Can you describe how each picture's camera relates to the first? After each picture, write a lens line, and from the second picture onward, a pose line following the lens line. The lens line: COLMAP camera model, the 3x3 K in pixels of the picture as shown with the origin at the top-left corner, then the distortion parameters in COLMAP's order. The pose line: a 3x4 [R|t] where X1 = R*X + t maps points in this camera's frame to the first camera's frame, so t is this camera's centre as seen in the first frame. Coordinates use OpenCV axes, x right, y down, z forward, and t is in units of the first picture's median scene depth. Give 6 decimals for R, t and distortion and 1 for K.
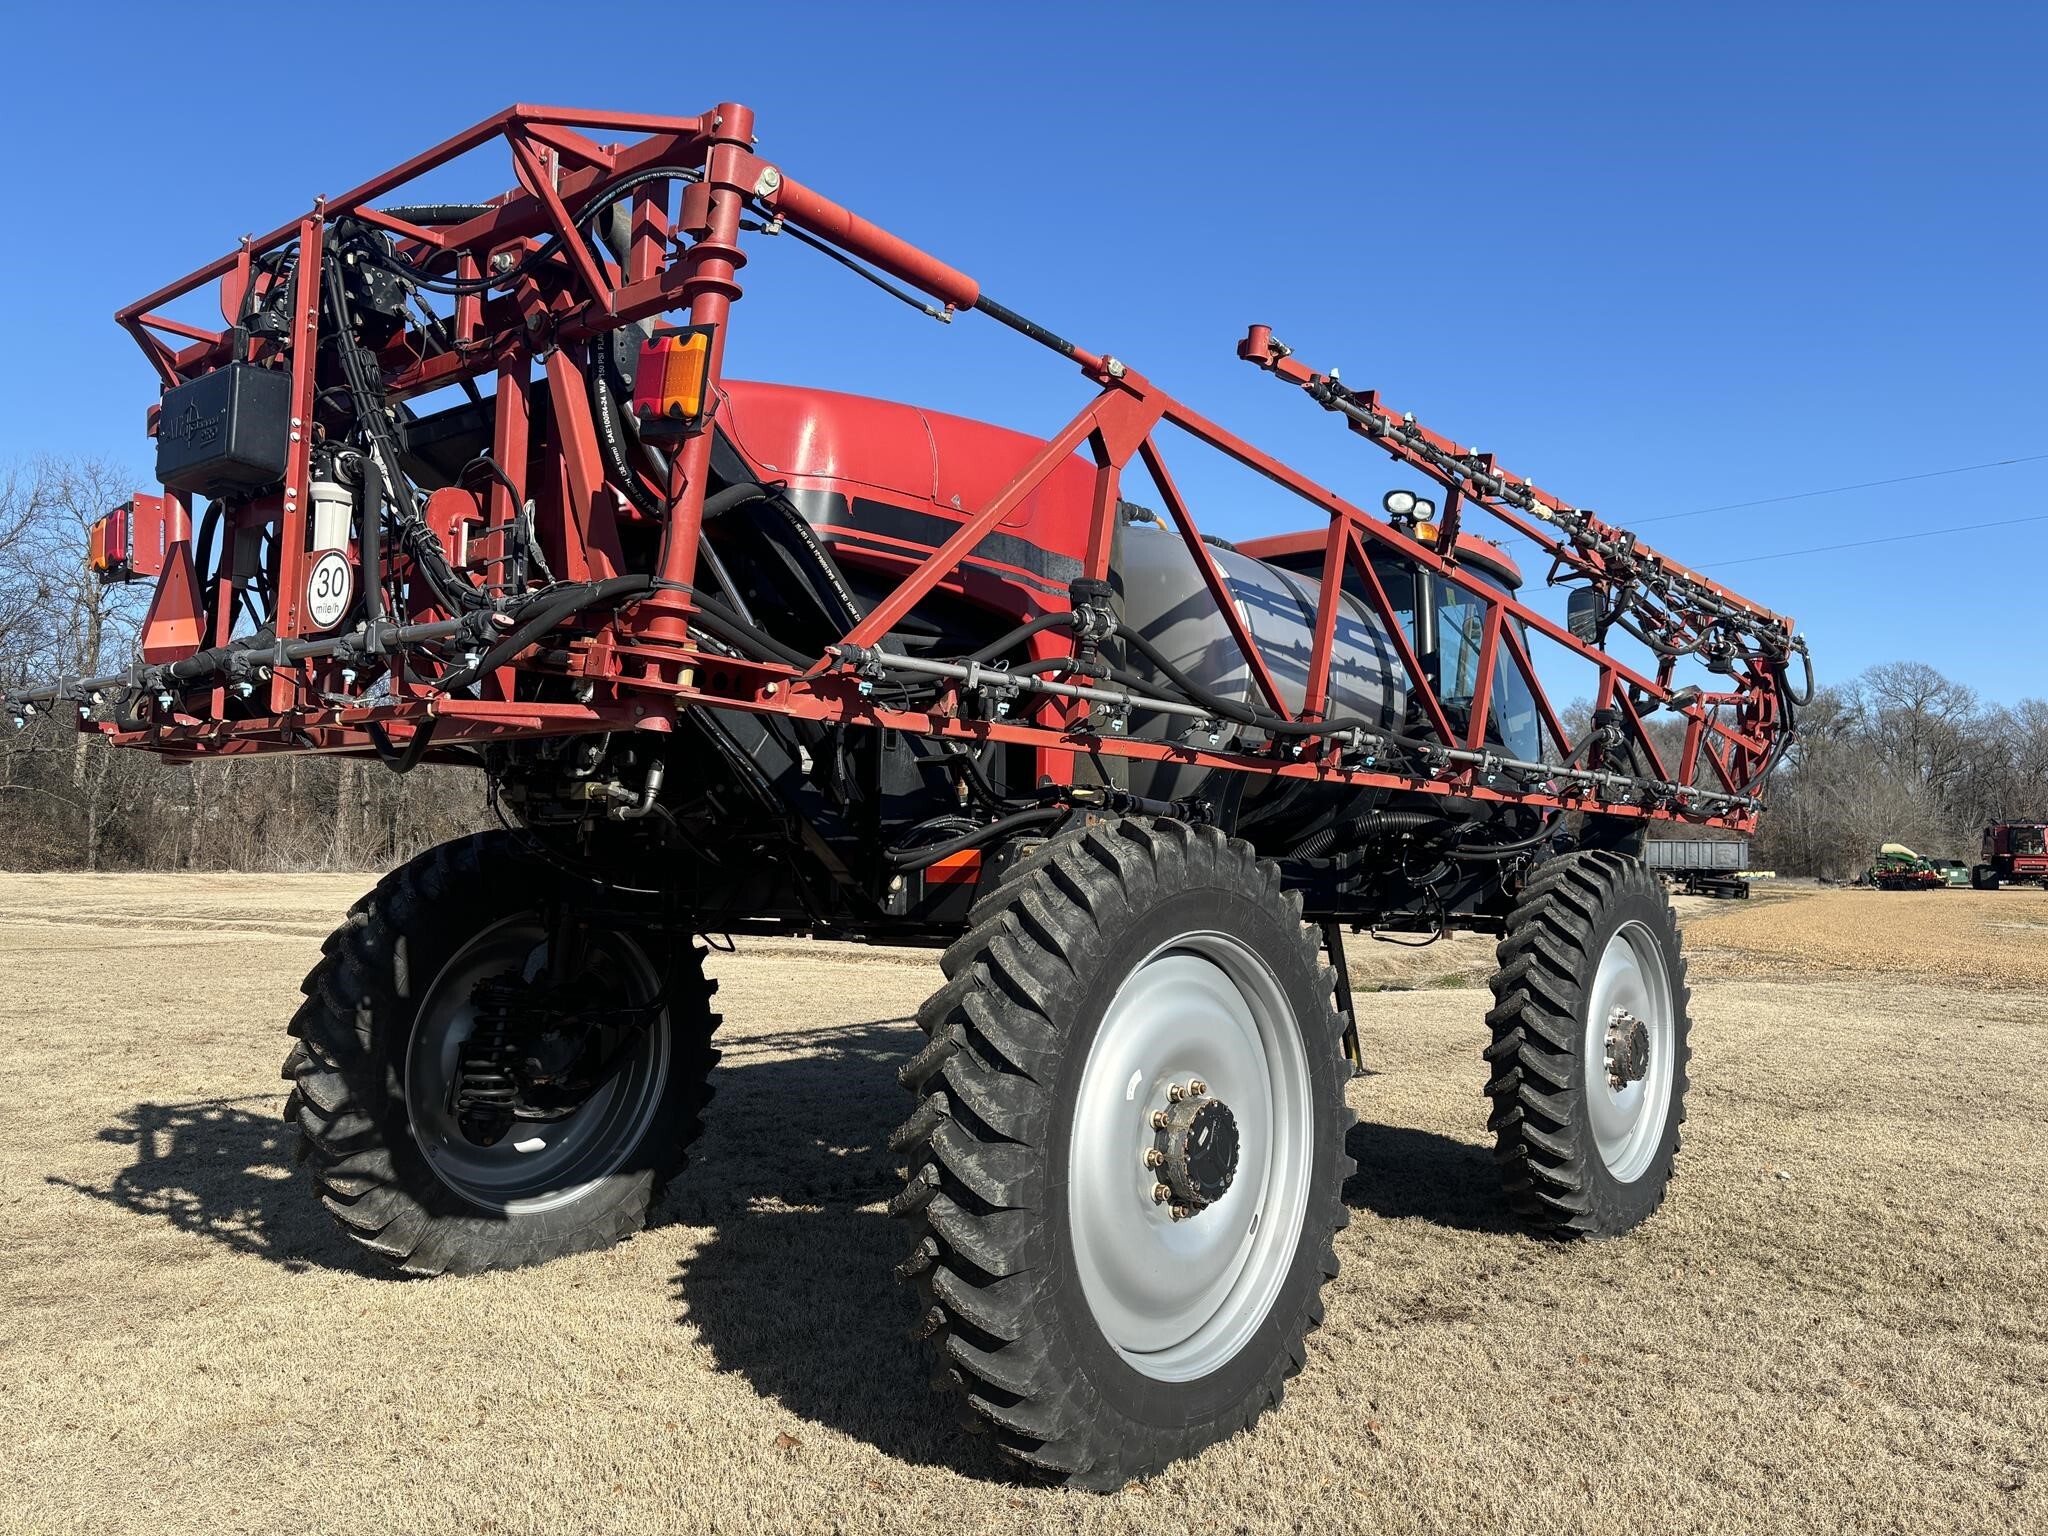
lens RADIAL K [[1519.8, 0, 1019.1], [0, 1519.8, 765.3], [0, 0, 1]] dist [0.024442, -0.012992]
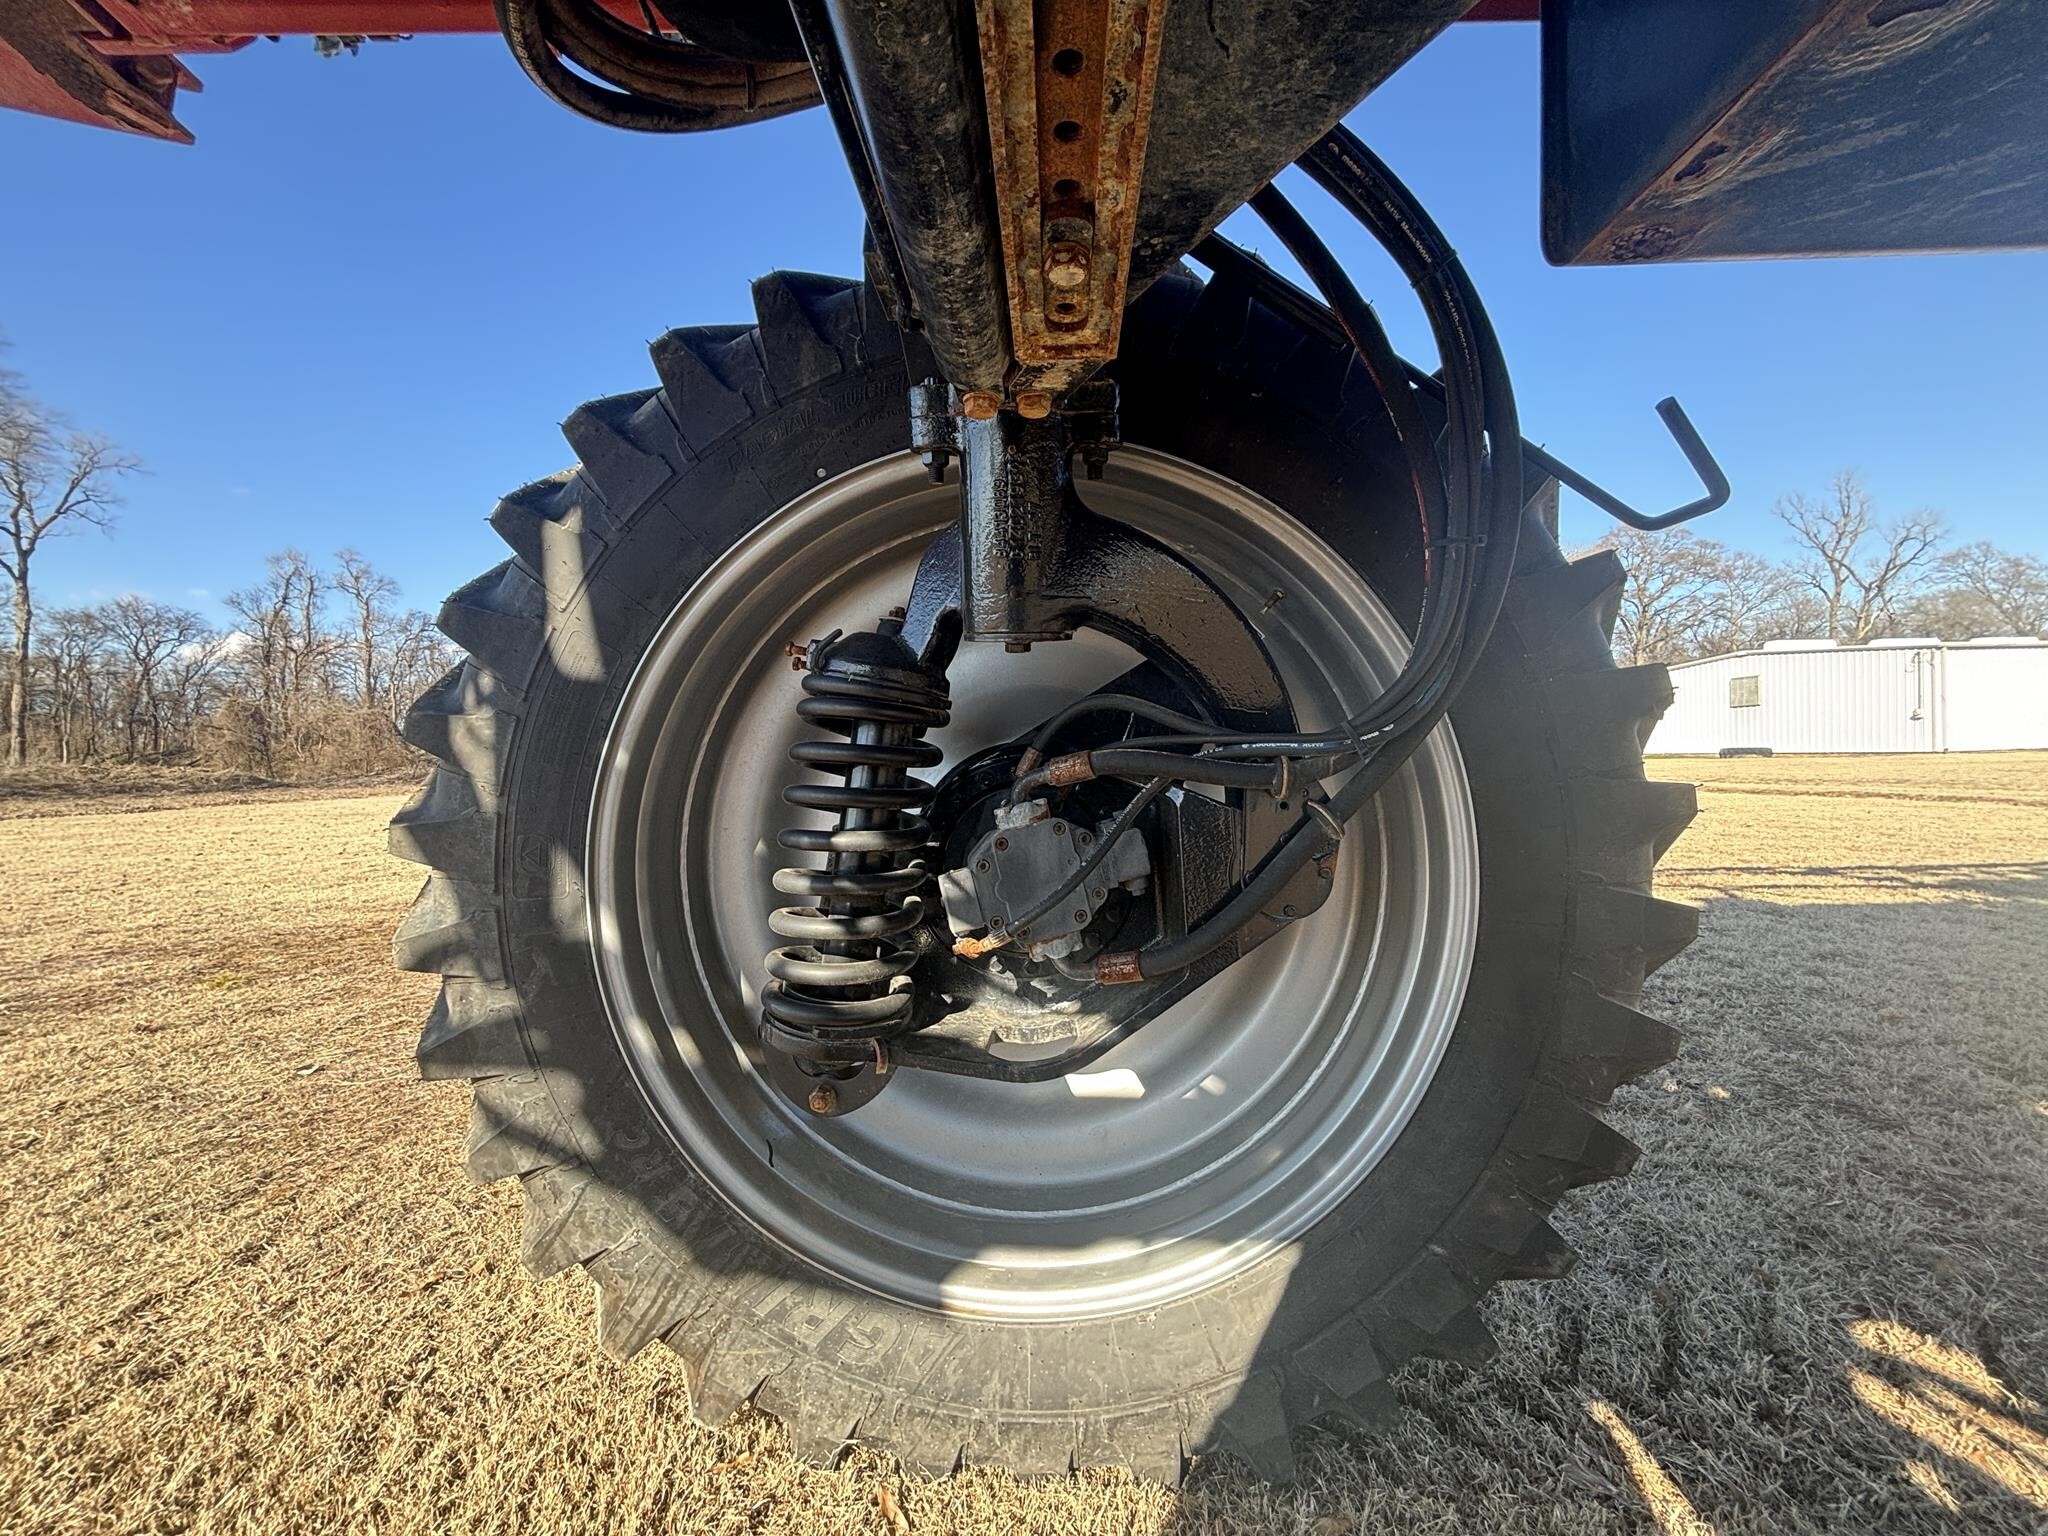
lens RADIAL K [[823.5, 0, 1050.7], [0, 823.5, 787.1], [0, 0, 1]] dist [0.000257, -0.000074]
pose [[0.608834, -0.005400, -0.793279, -0.114197], [0.083562, 0.994850, 0.057361, 0.115136], [0.788884, -0.101211, 0.606150, 0.628789]]
